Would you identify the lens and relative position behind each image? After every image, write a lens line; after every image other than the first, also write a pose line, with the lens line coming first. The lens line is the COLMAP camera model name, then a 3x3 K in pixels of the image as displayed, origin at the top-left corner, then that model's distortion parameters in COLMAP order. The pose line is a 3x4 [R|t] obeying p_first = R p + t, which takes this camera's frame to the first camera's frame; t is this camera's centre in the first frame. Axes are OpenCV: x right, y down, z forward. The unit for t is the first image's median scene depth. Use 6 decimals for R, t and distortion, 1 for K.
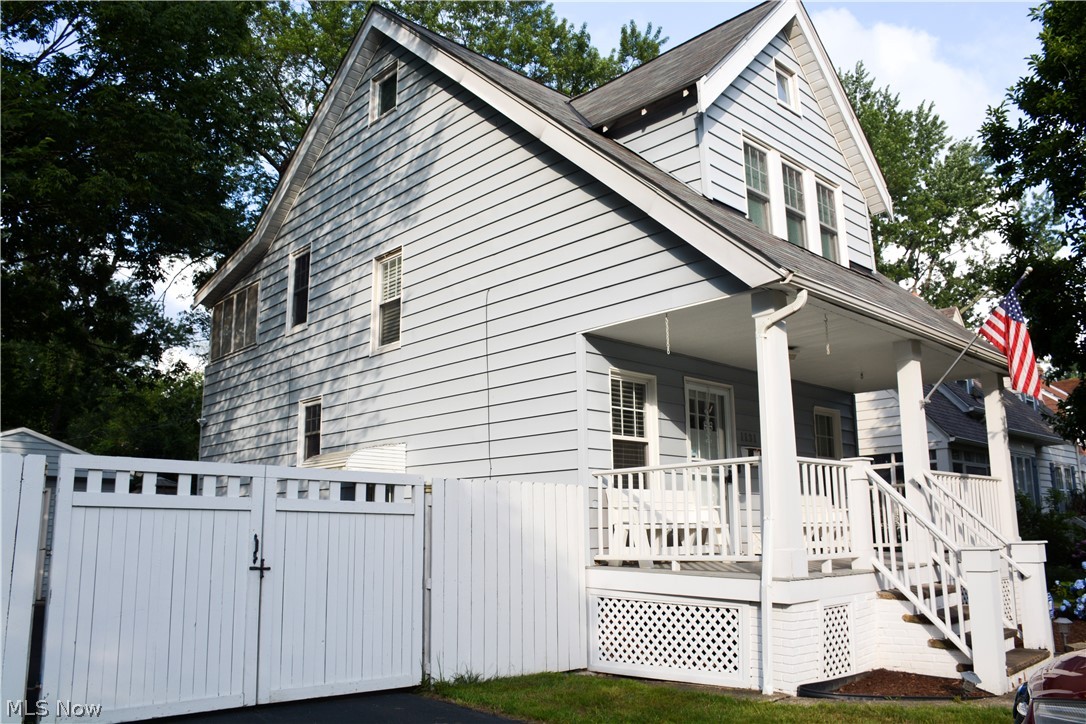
lens RADIAL K [[853.0, 0, 536.1], [0, 853.0, 372.6], [0, 0, 1]] dist [-0.147693, 0.107621]
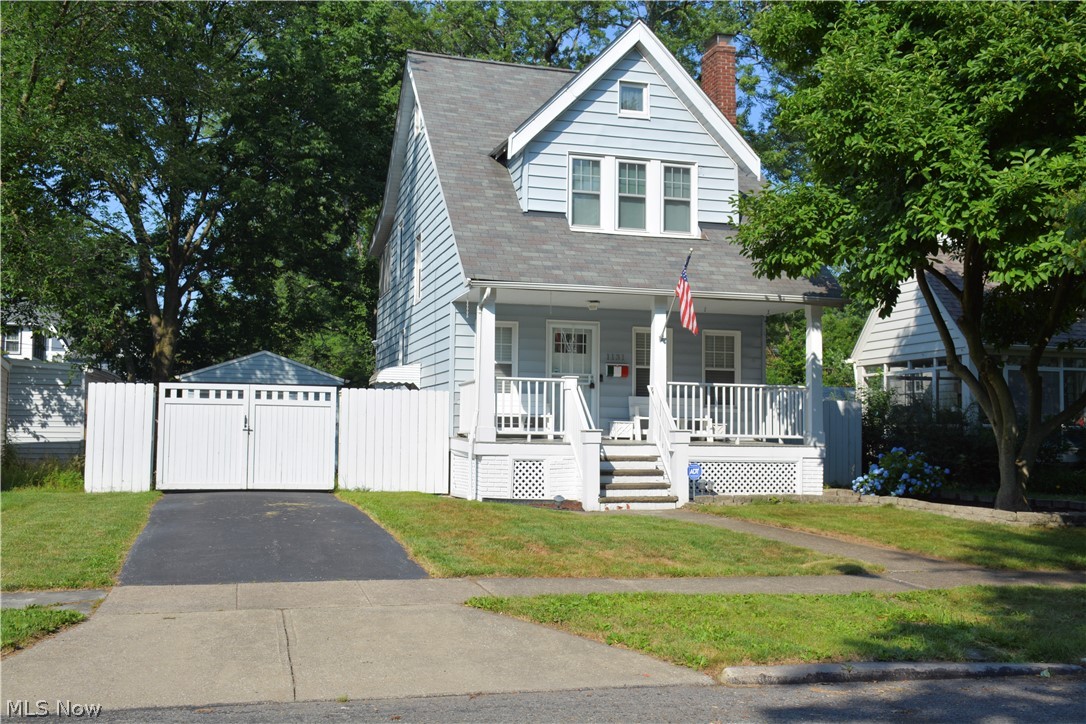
lens RADIAL K [[1146.1, 0, 543.0], [0, 1146.1, 362.0], [0, 0, 1]] dist [-0.013254, -0.005753]
pose [[0.885191, -0.012322, -0.465065, 1.275676], [0.067999, 0.992340, 0.103136, -0.150725], [0.460232, -0.122919, 0.879248, -0.940385]]
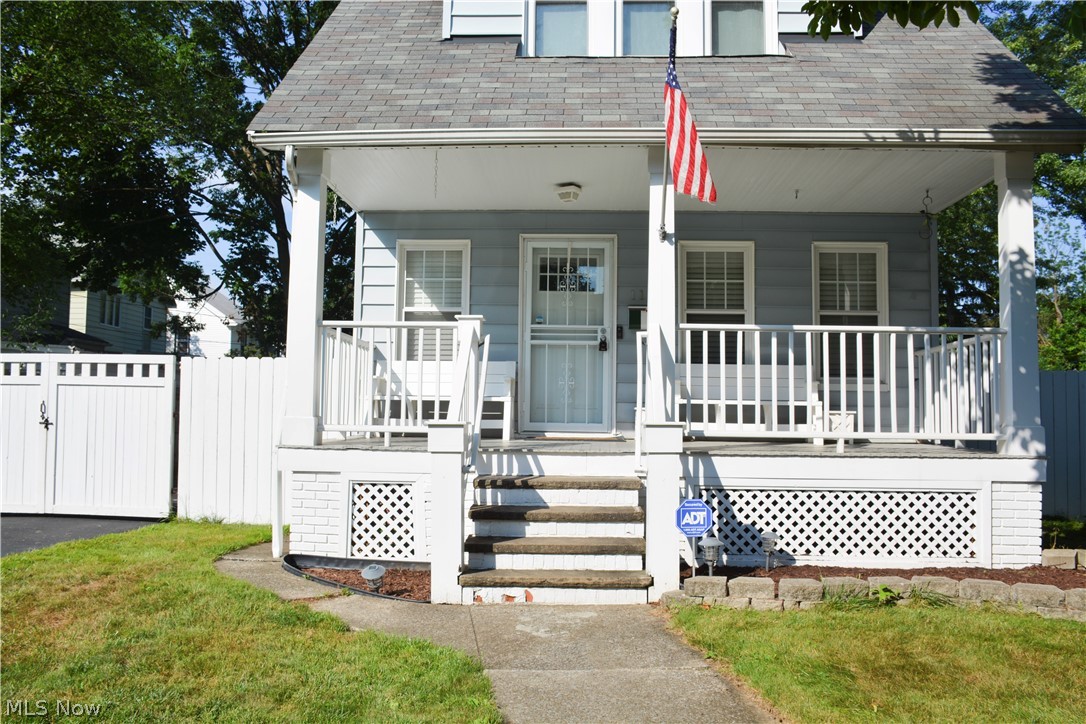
lens RADIAL K [[933.1, 0, 543.0], [0, 933.1, 362.0], [0, 0, 1]] dist [-0.077764, 0.009262]
pose [[0.689265, -0.035826, -0.723623, 1.010101], [0.117302, 0.991117, 0.062664, 0.088931], [0.714950, -0.128075, 0.687345, 0.367329]]
